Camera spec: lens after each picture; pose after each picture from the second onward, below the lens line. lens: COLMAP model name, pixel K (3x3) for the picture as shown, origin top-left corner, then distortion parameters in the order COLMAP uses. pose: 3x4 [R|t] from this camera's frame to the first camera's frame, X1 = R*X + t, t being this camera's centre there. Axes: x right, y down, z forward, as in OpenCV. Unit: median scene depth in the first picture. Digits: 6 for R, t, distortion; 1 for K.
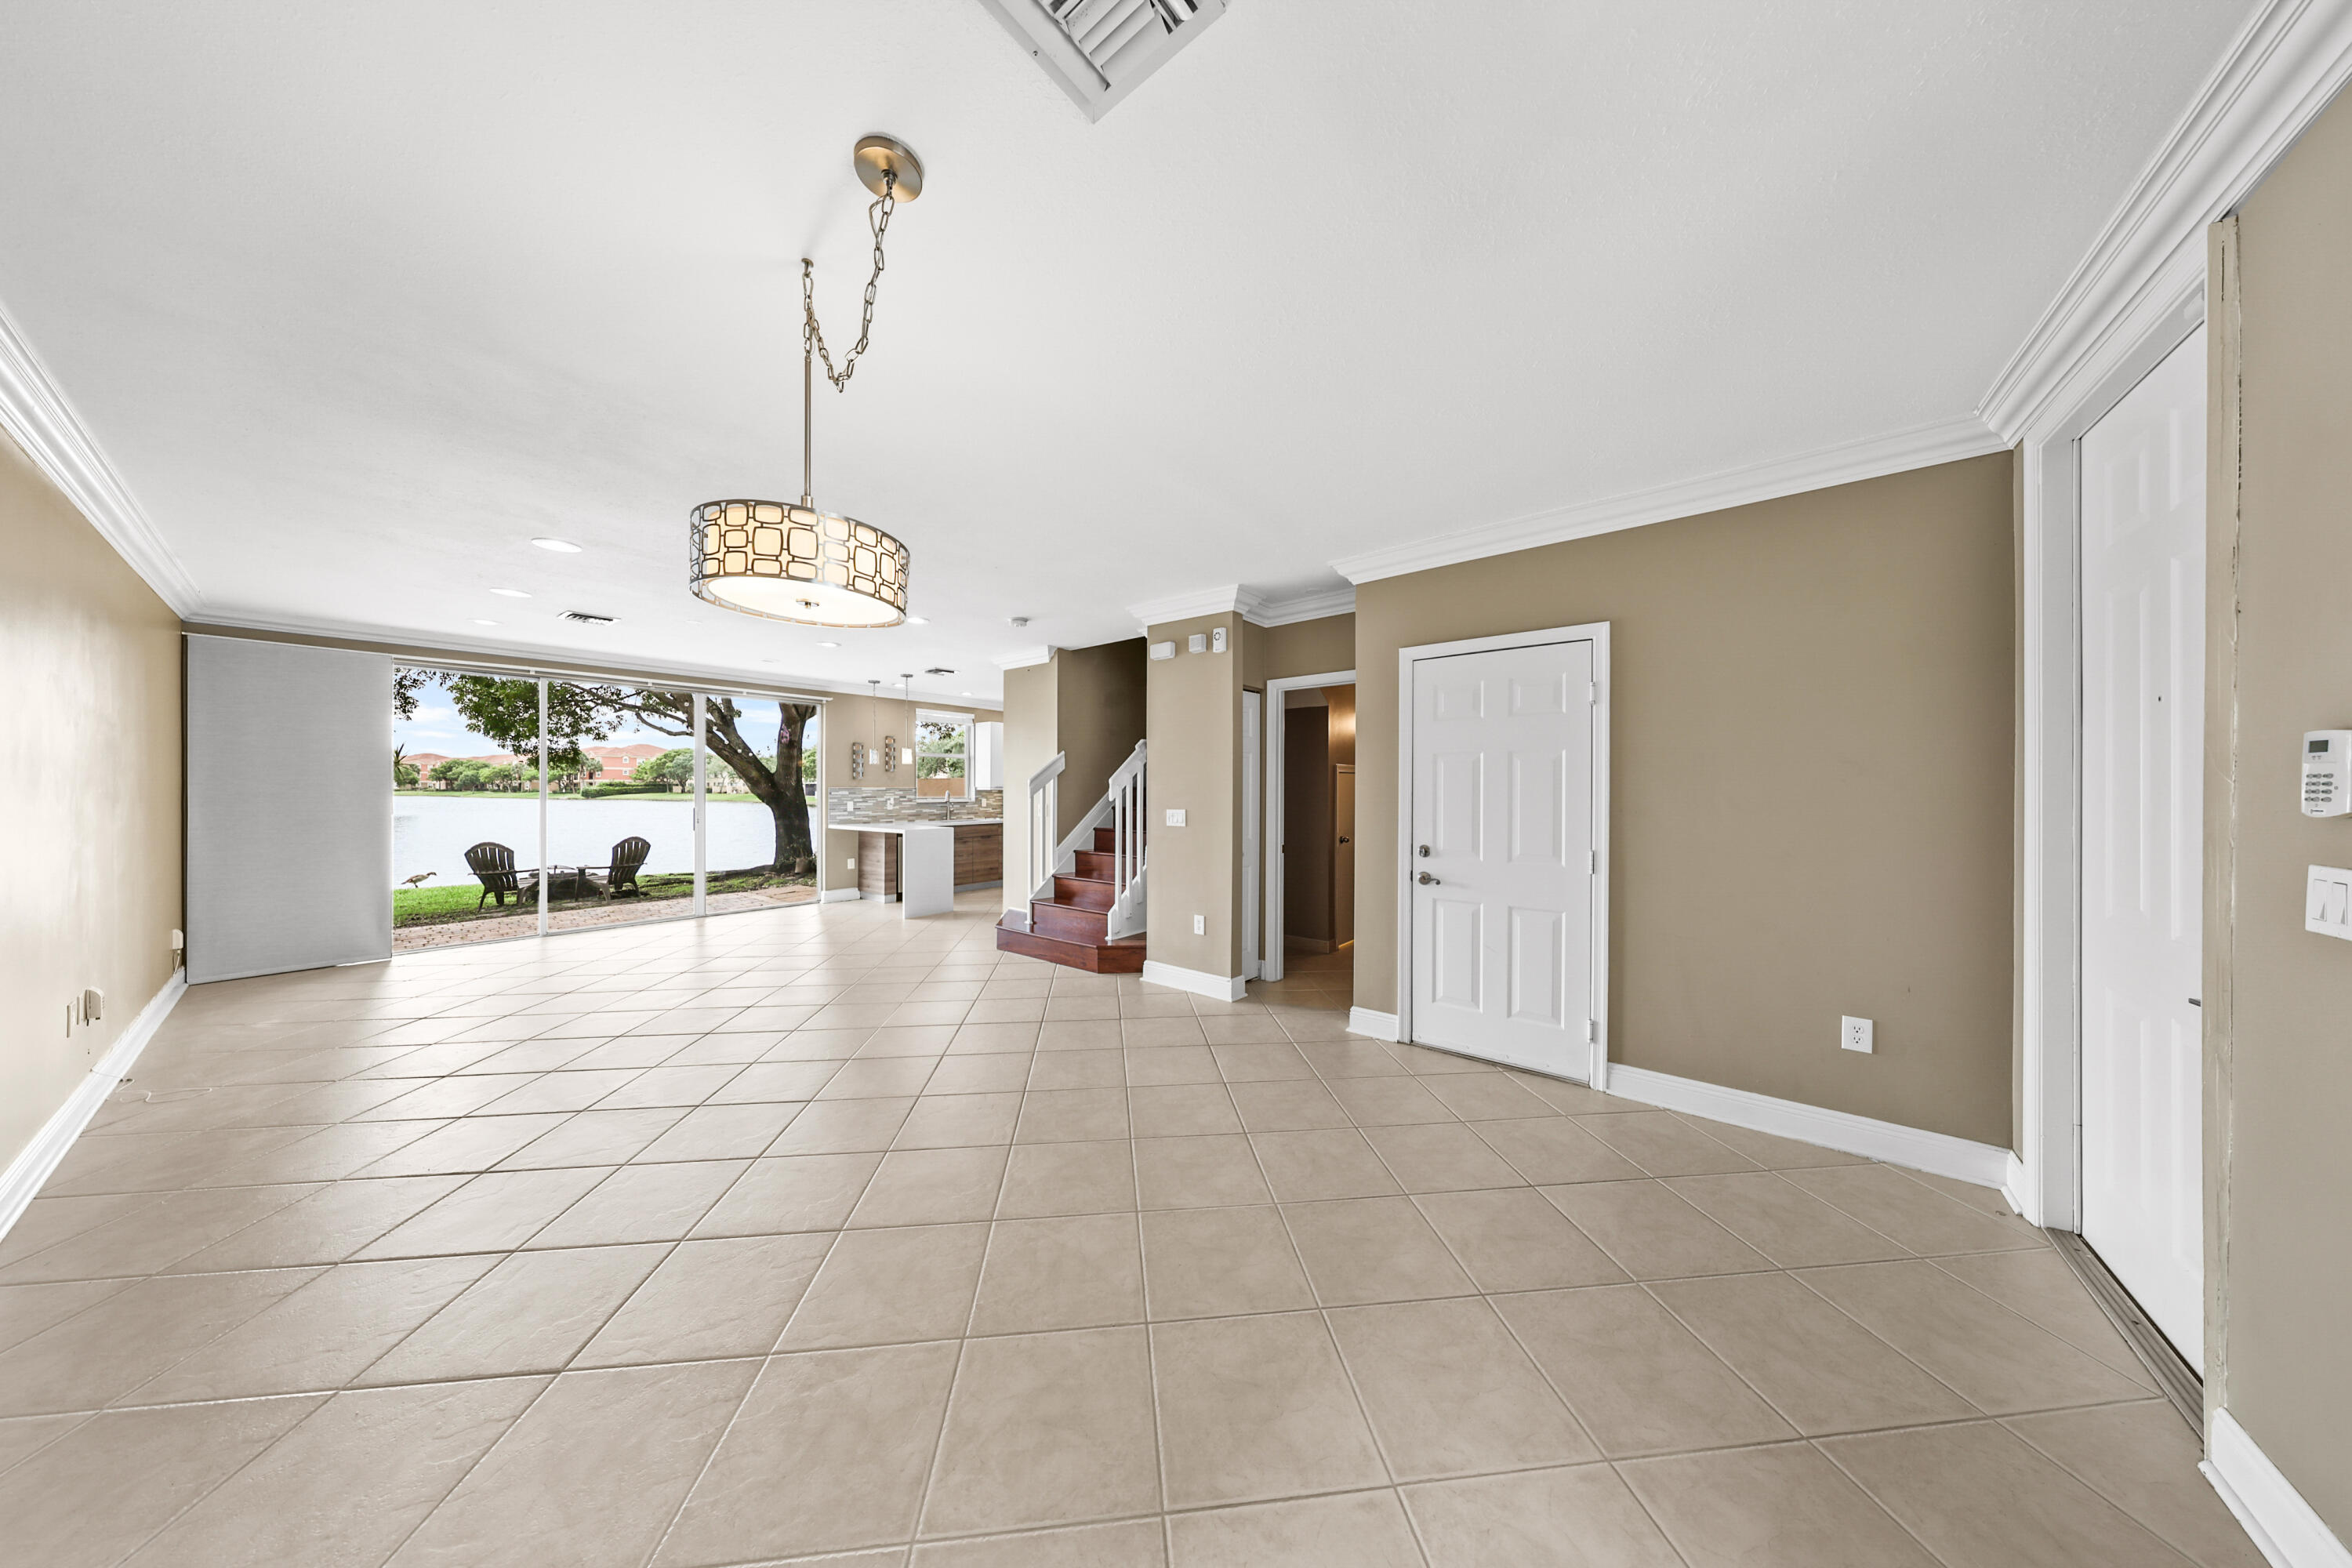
lens RADIAL K [[675.0, 0, 1176.1], [0, 675.0, 794.4], [0, 0, 1]] dist [-0.000987, 0.000118]
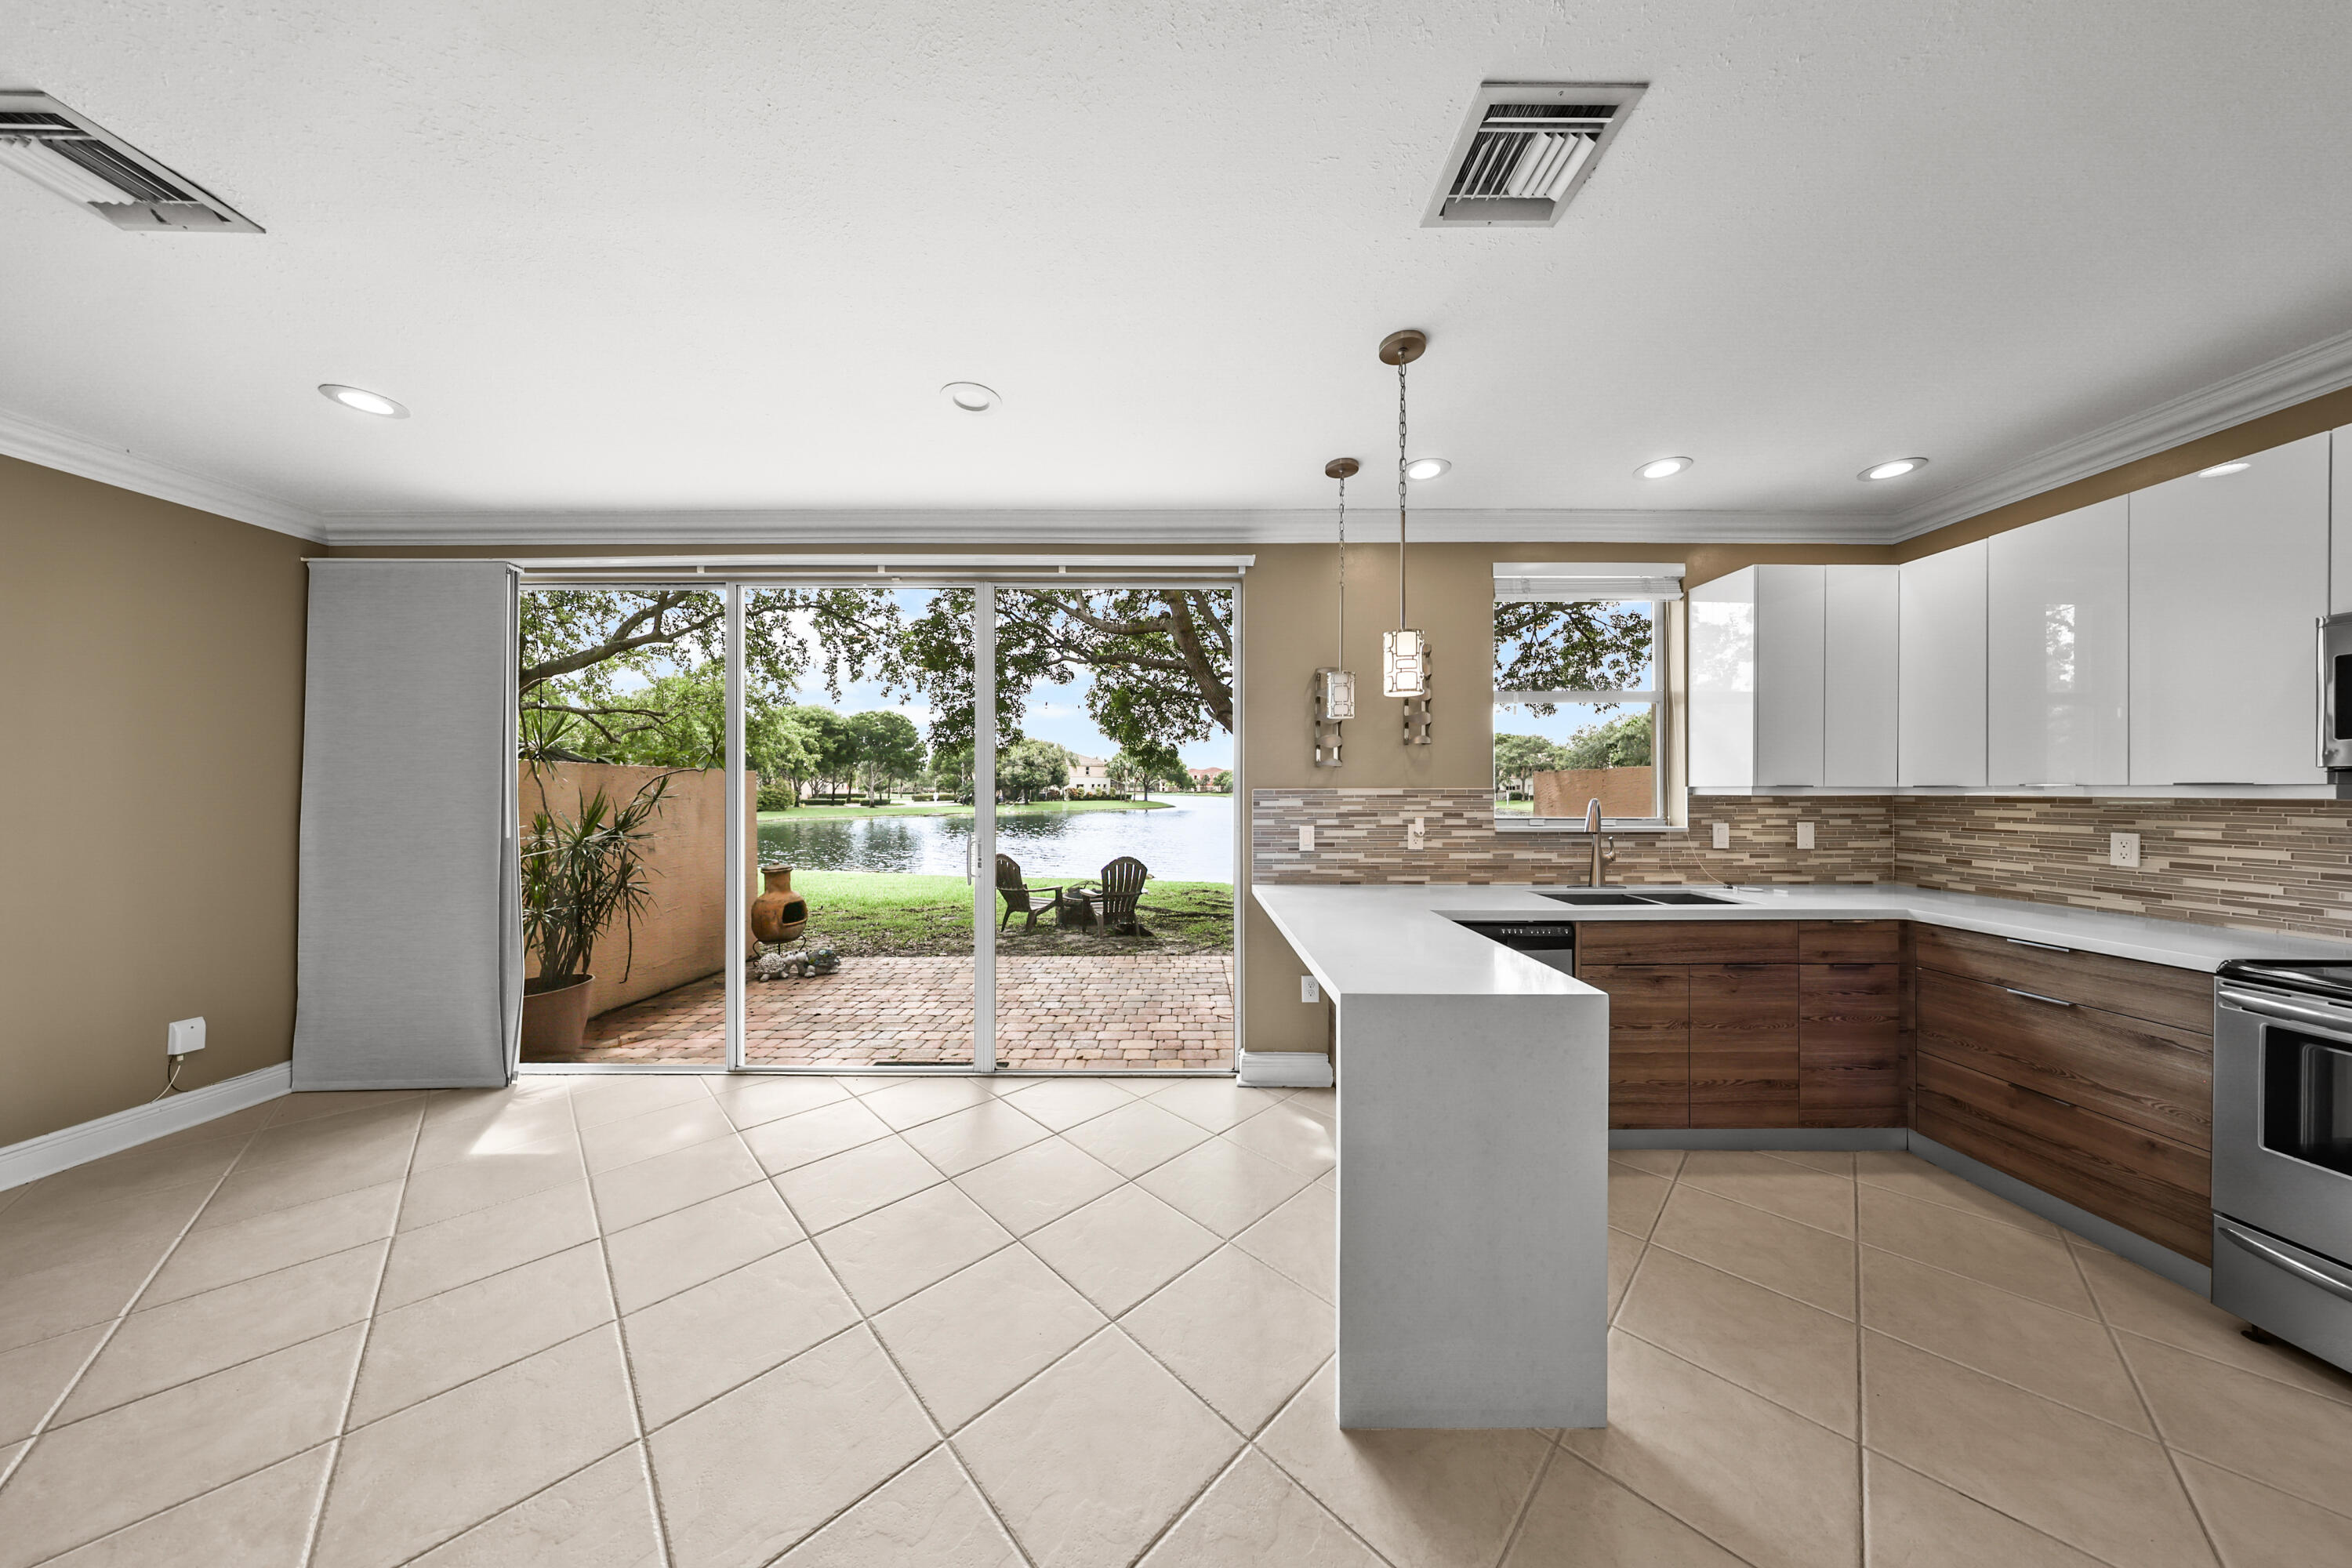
lens RADIAL K [[675.0, 0, 1179.8], [0, 675.0, 788.7], [0, 0, 1]] dist [-0.000987, 0.000118]
pose [[0.626004, -0.003391, -0.779812, -0.198365], [-0.005923, 0.999941, -0.009103, -0.005646], [0.779797, 0.010317, 0.625947, 0.607556]]
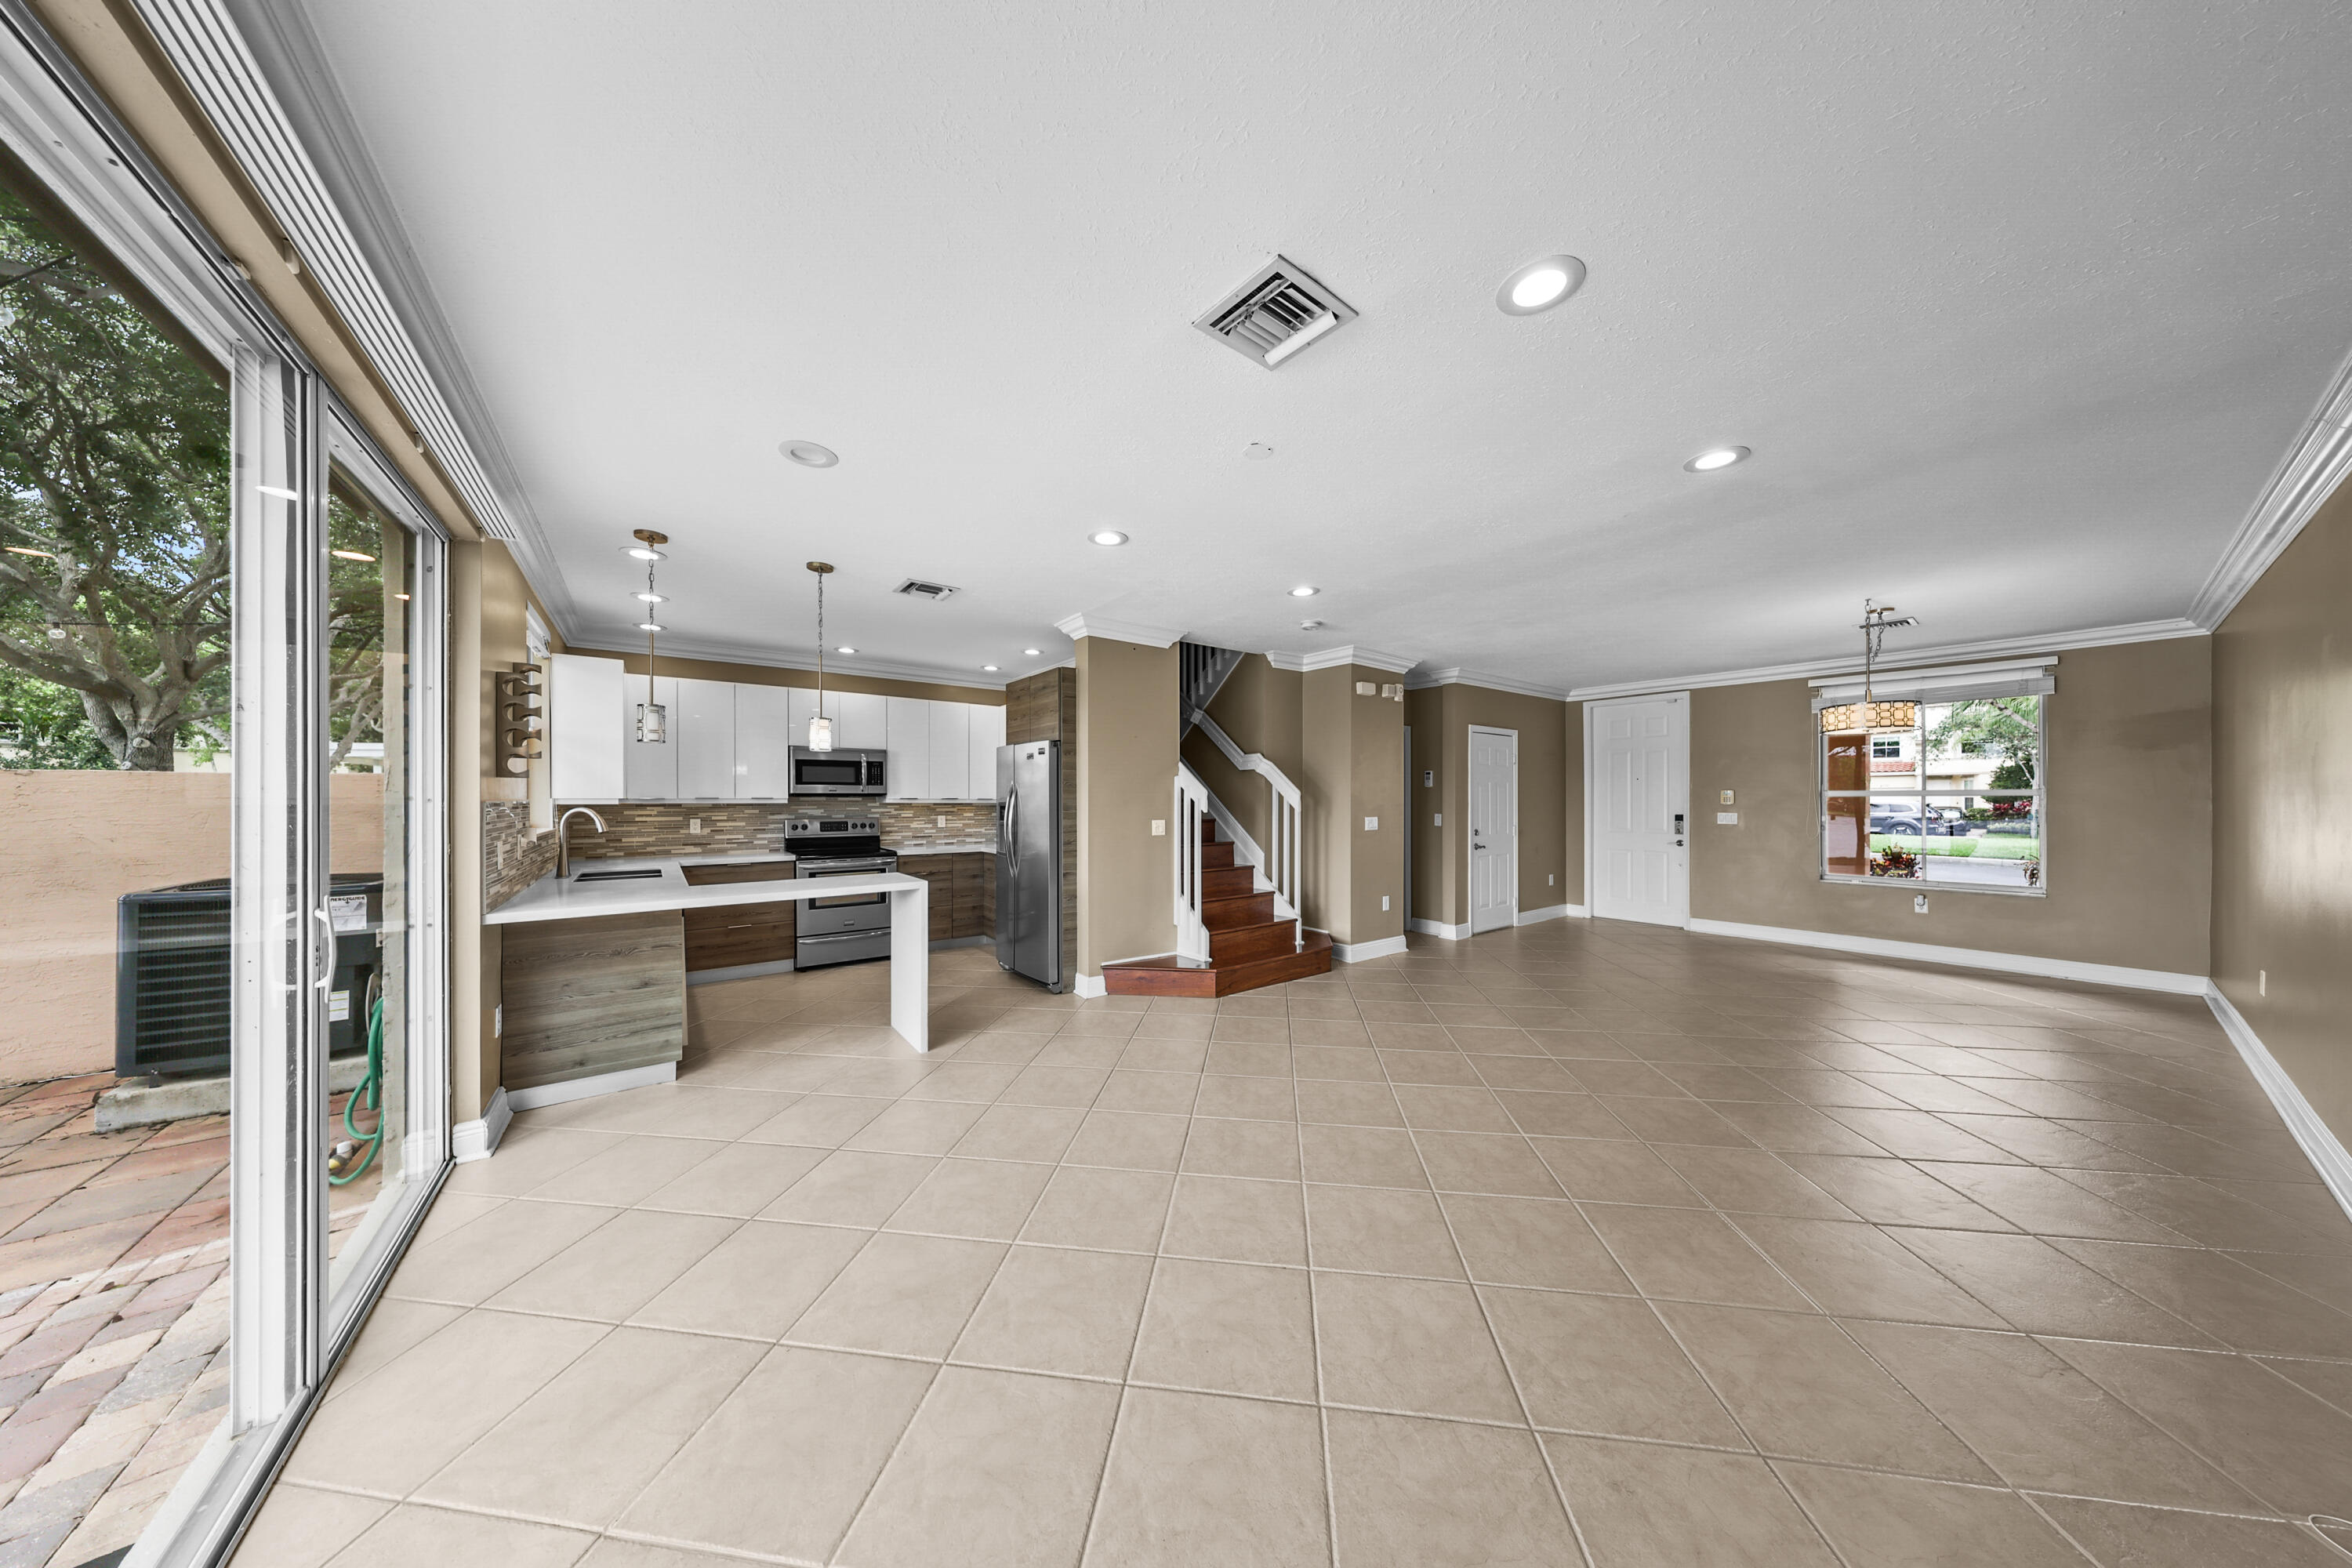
lens RADIAL K [[675.0, 0, 1171.8], [0, 675.0, 803.4], [0, 0, 1]] dist [-0.000987, 0.000118]
pose [[0.256868, -0.010233, 0.966392, -0.625199], [0.009321, 0.999924, 0.008110, -0.007815], [-0.966402, 0.006924, 0.256944, 0.493765]]
